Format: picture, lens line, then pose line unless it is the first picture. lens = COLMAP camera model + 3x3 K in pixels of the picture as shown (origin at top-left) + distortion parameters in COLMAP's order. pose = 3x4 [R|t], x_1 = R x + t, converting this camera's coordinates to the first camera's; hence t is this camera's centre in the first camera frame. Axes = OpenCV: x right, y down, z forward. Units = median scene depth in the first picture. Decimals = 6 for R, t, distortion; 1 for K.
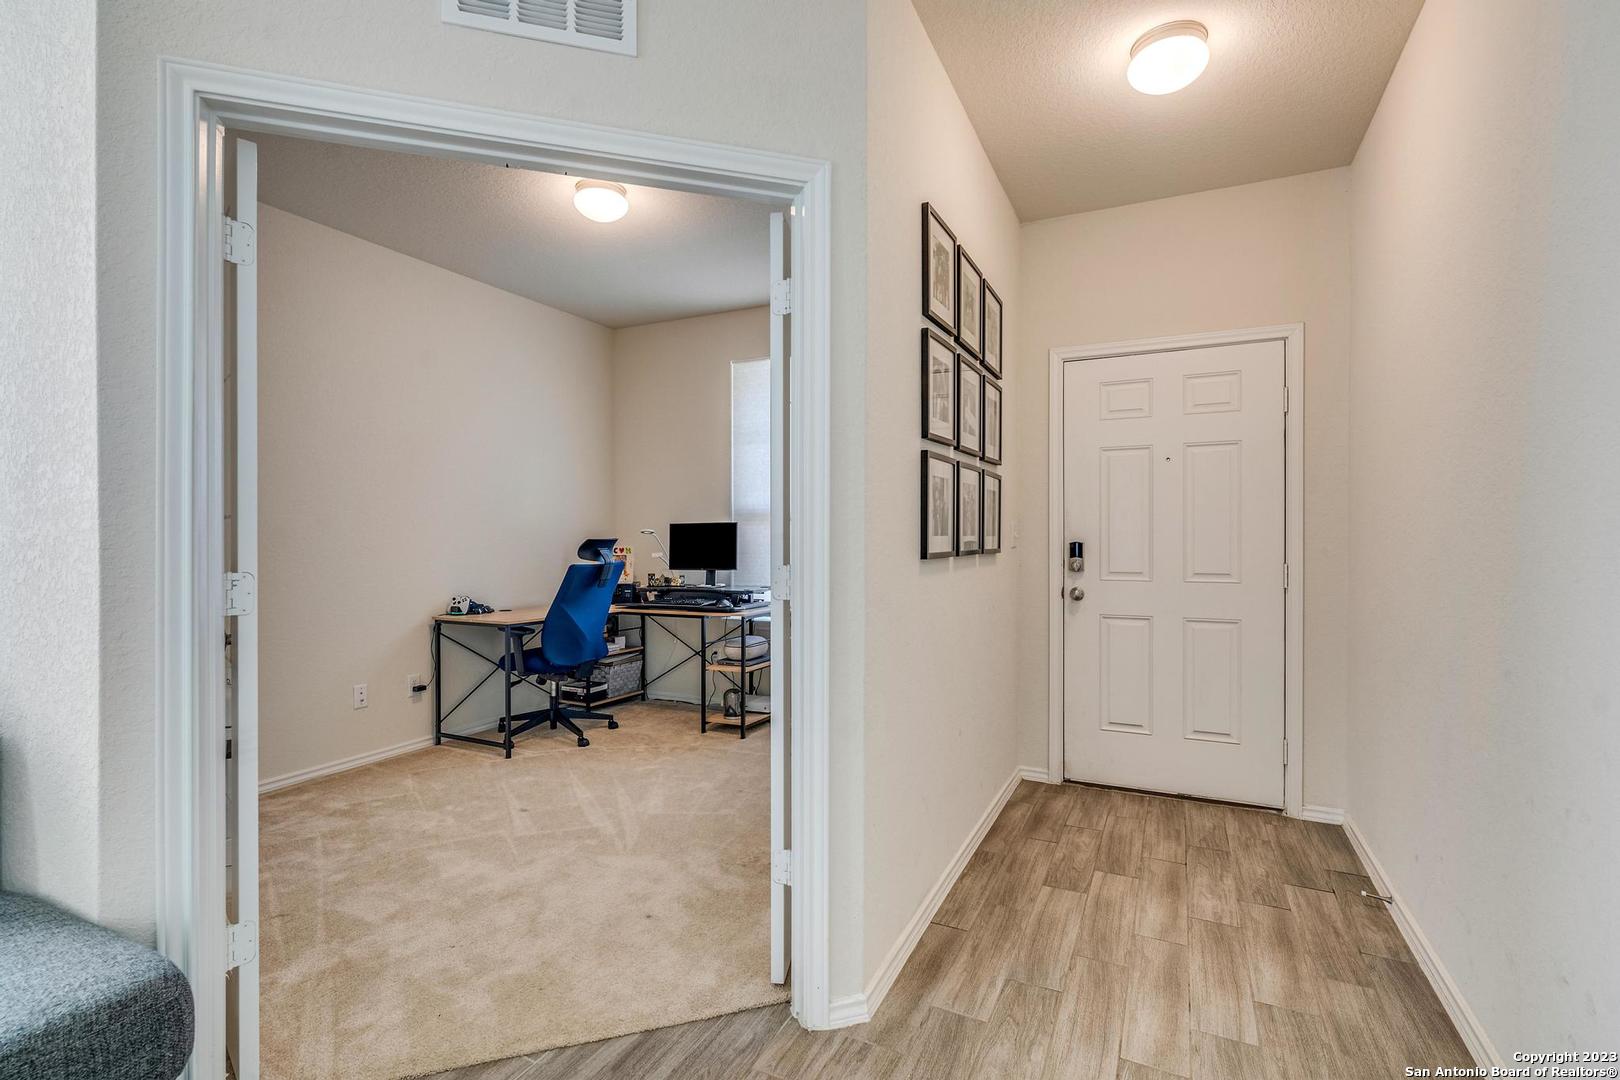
lens RADIAL K [[766.6, 0, 802.9], [0, 766.6, 534.9], [0, 0, 1]] dist [0.004495, -0.002472]
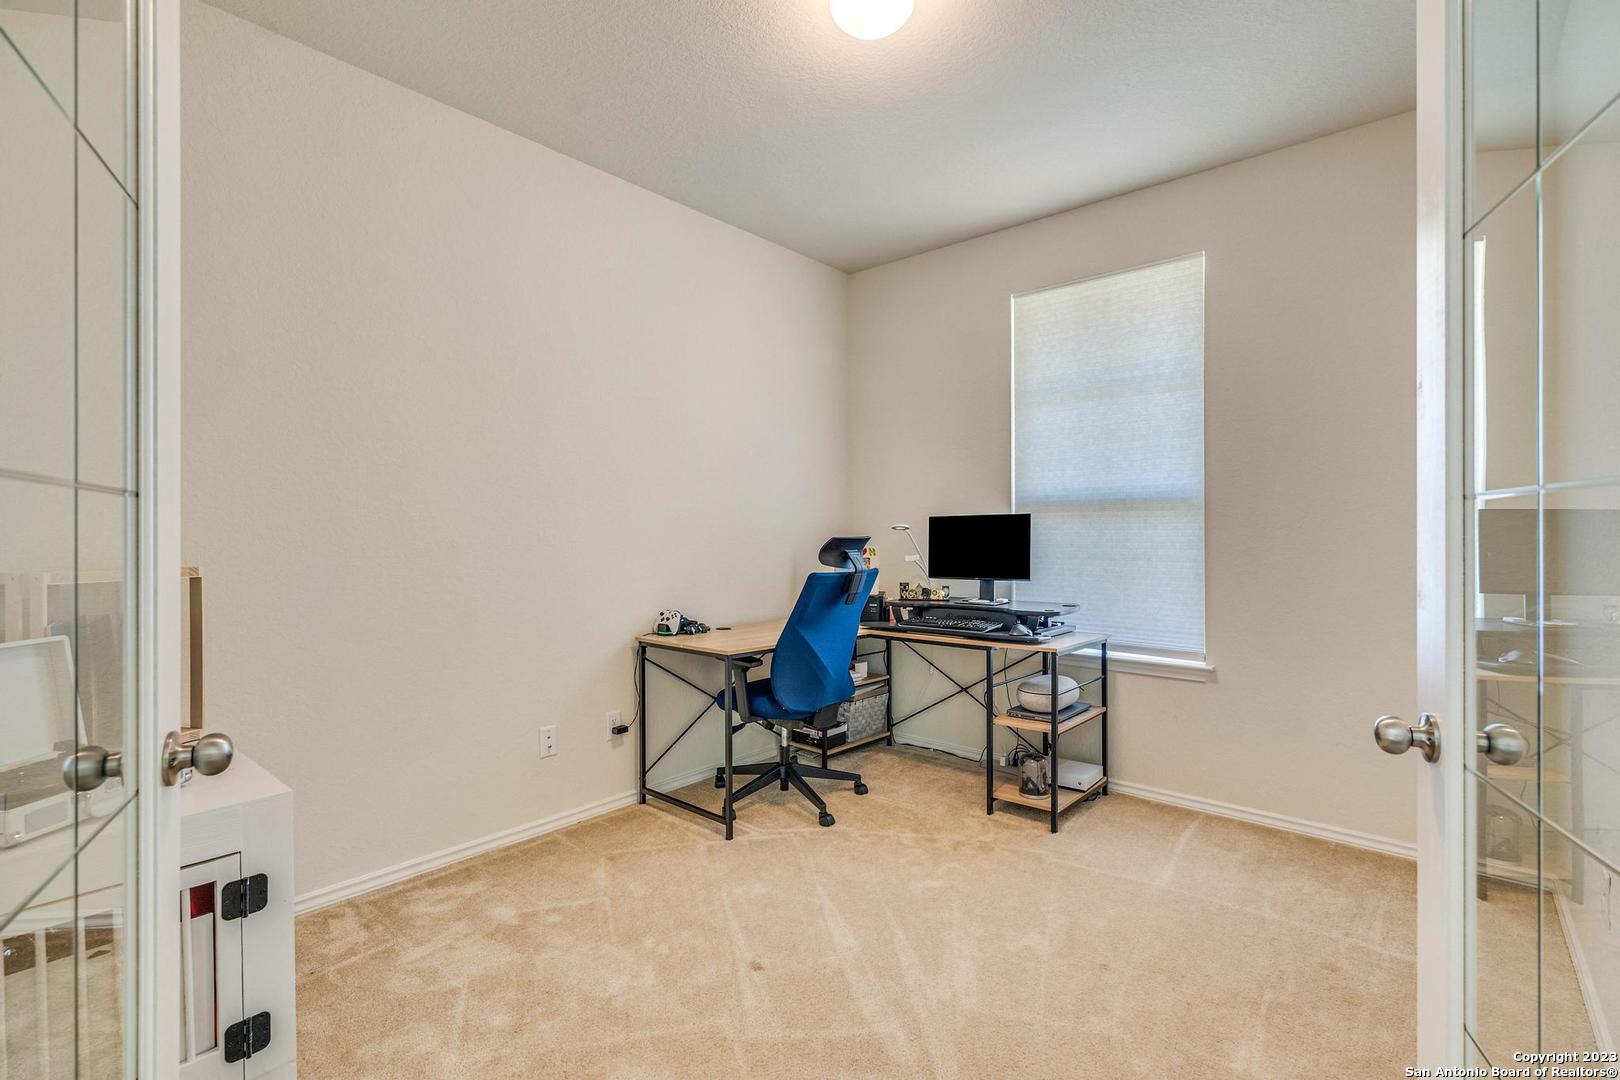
lens RADIAL K [[766.6, 0, 807.4], [0, 766.6, 535.8], [0, 0, 1]] dist [0.004495, -0.002472]
pose [[0.968138, 0.001650, -0.250412, -0.120629], [-0.000583, 0.999990, 0.004335, 0.001124], [0.250417, -0.004051, 0.968130, 0.291668]]
